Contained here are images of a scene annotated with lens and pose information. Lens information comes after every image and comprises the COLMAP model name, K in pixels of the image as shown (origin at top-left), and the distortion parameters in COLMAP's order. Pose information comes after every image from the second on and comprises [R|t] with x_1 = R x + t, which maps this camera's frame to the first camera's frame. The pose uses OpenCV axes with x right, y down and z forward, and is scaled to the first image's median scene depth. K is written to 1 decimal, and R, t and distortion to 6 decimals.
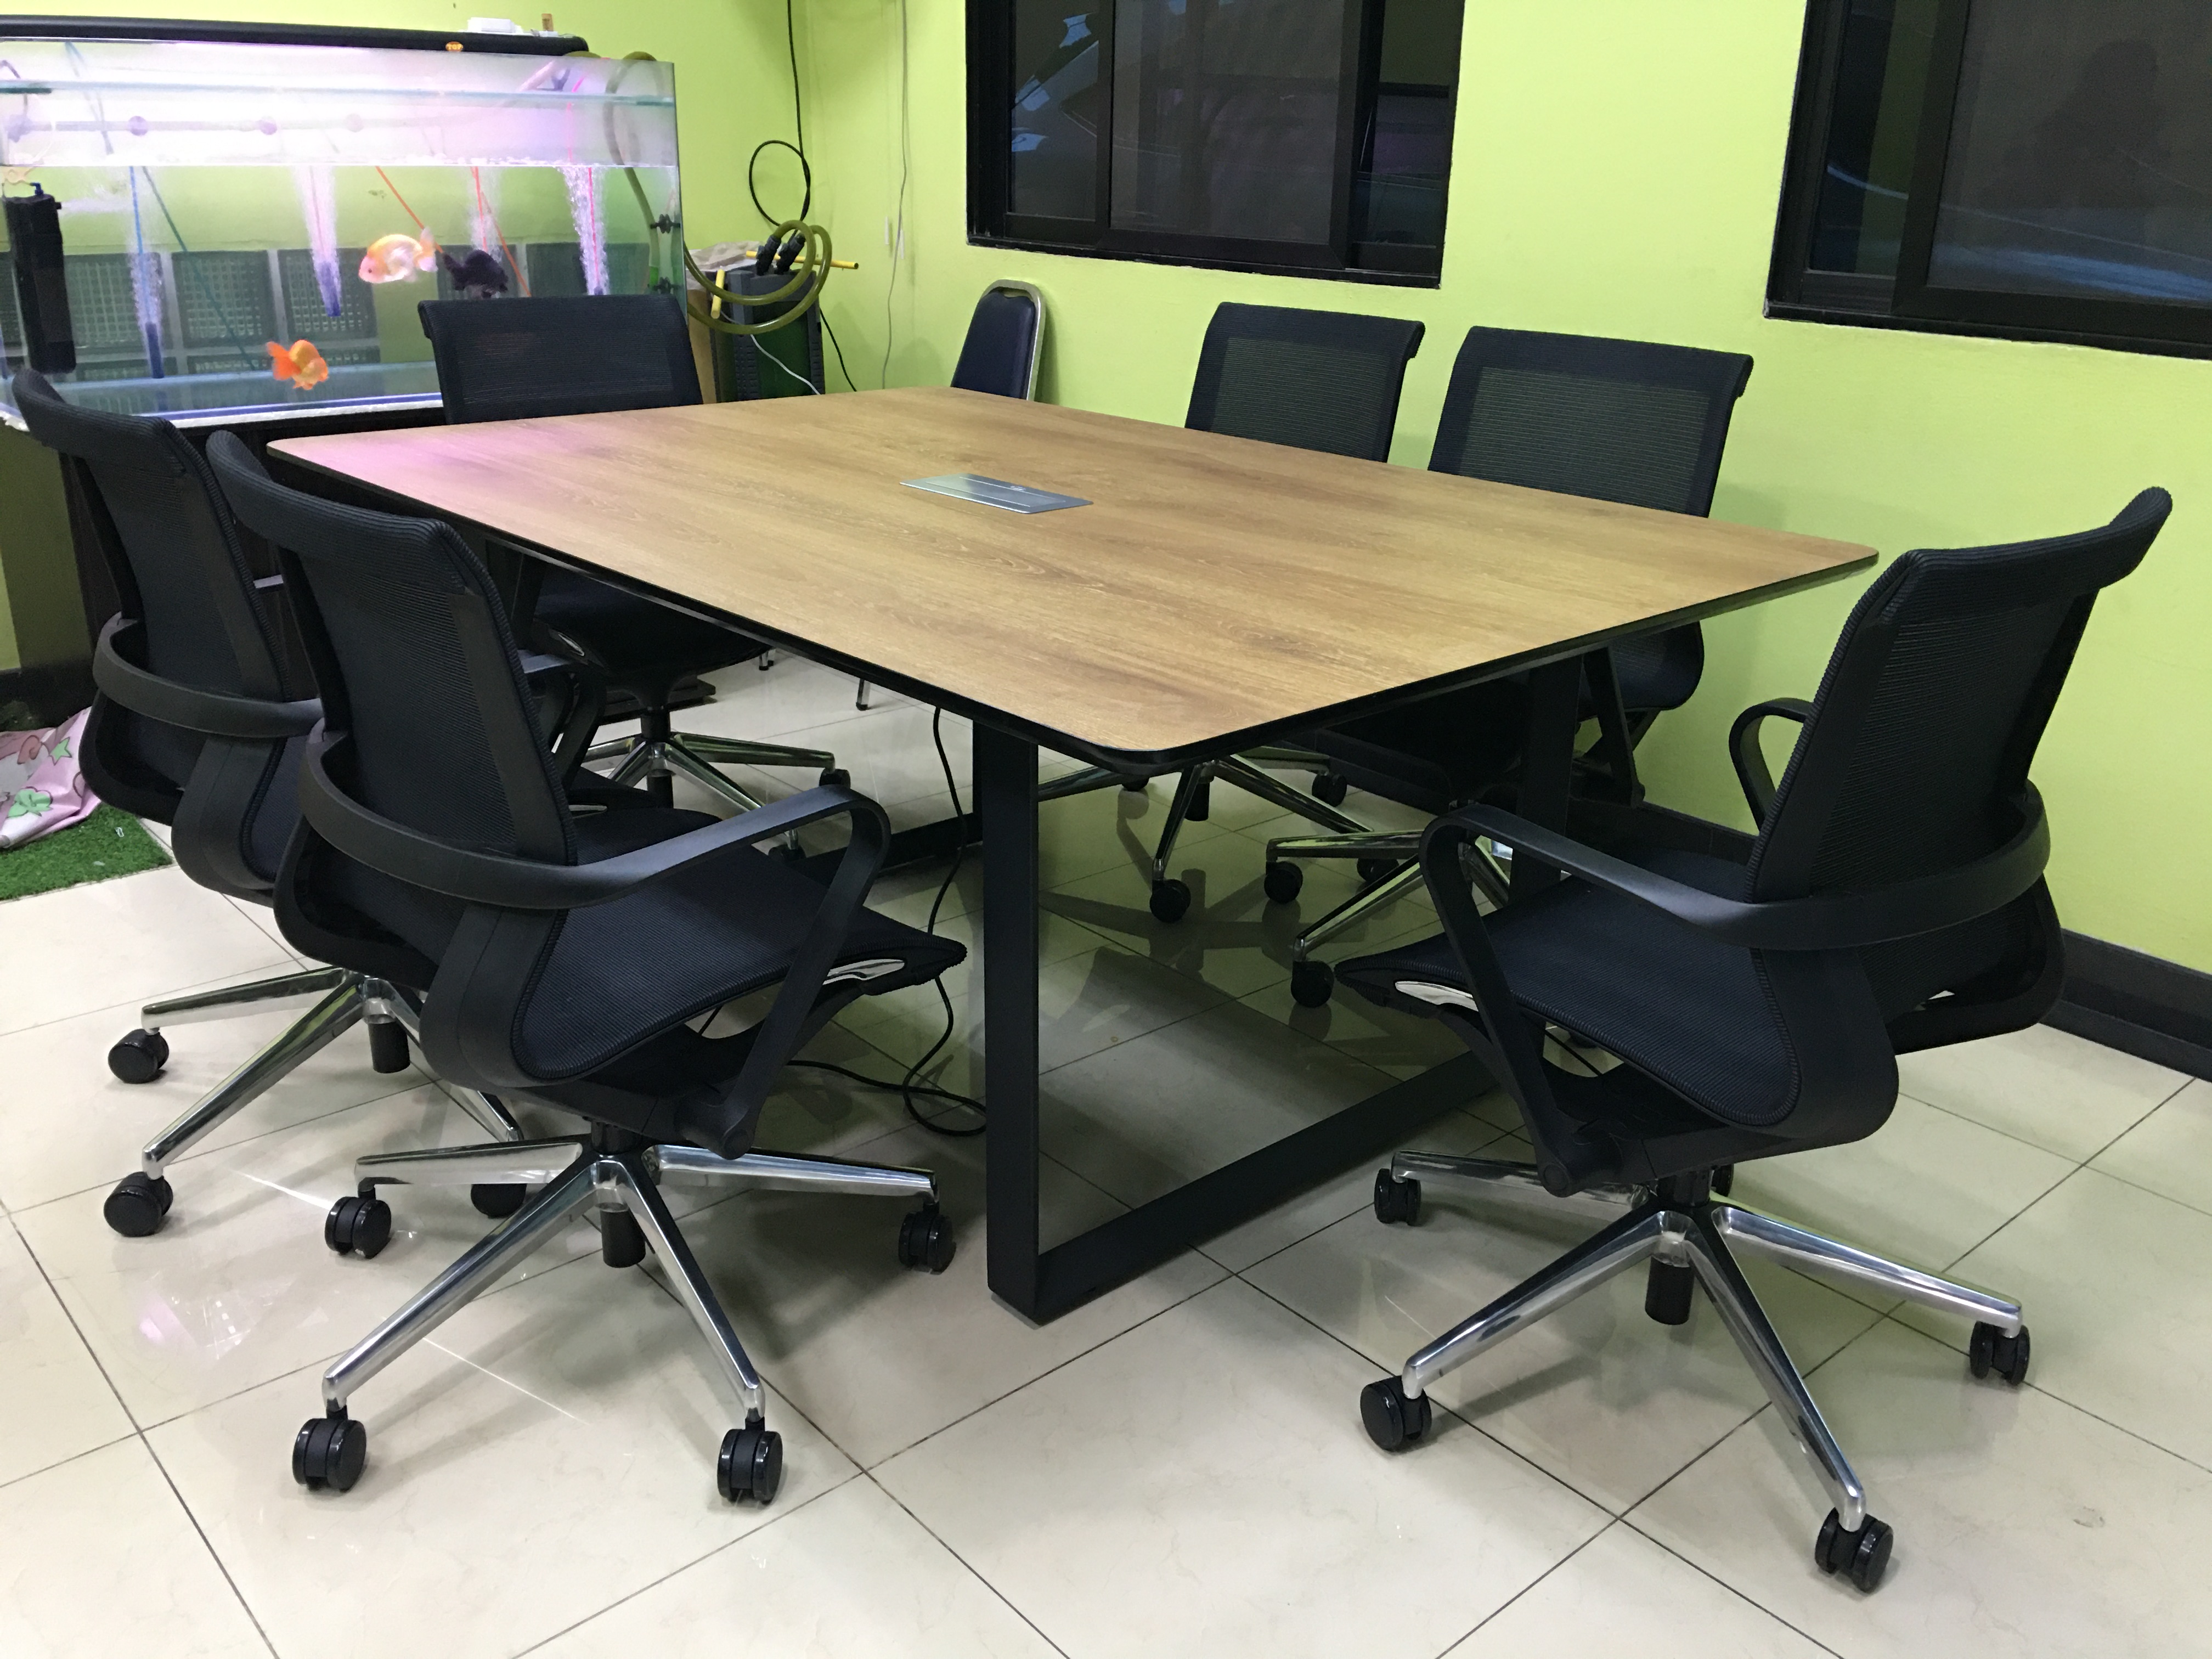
lens RADIAL K [[1869.1, 0, 1122.6], [0, 1869.1, 822.8], [0, 0, 1]] dist [0.078520, -0.111972]
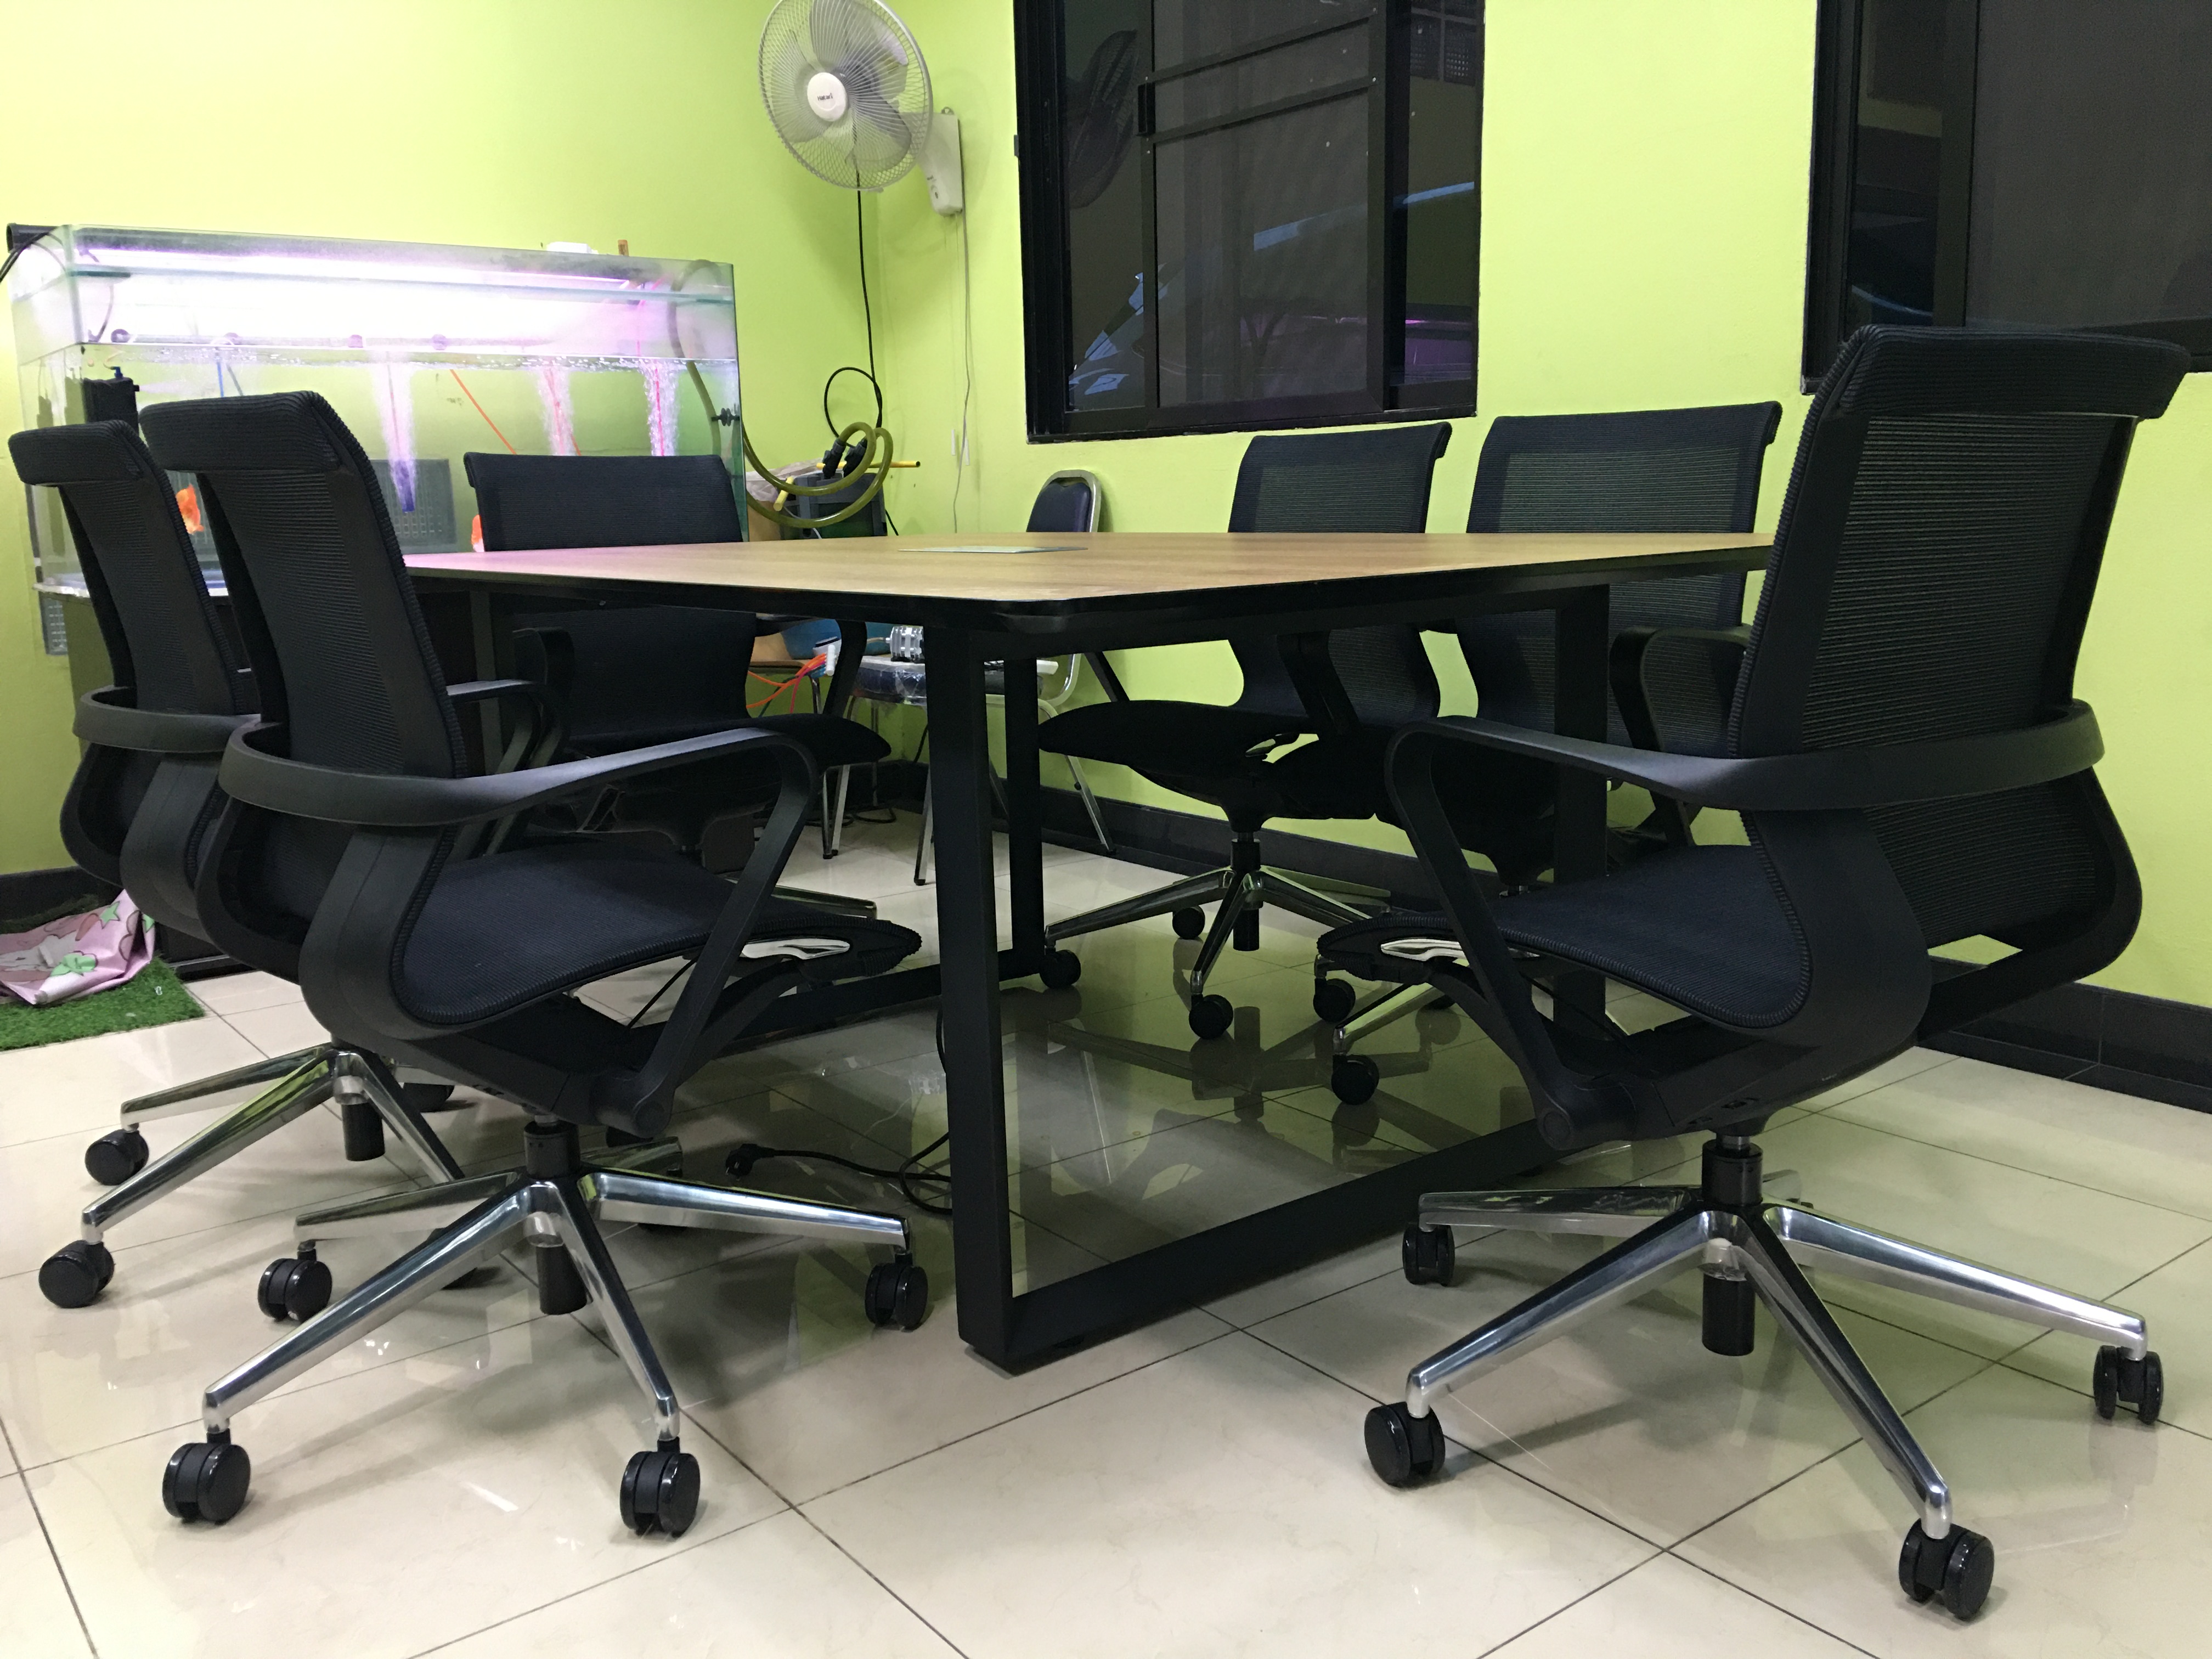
lens RADIAL K [[1869.1, 0, 1121.9], [0, 1869.1, 826.6], [0, 0, 1]] dist [0.078520, -0.111972]
pose [[0.996550, -0.034406, -0.075522, 0.080520], [0.020698, 0.984296, -0.175306, 0.162687], [0.080367, 0.173138, 0.981613, 0.079350]]
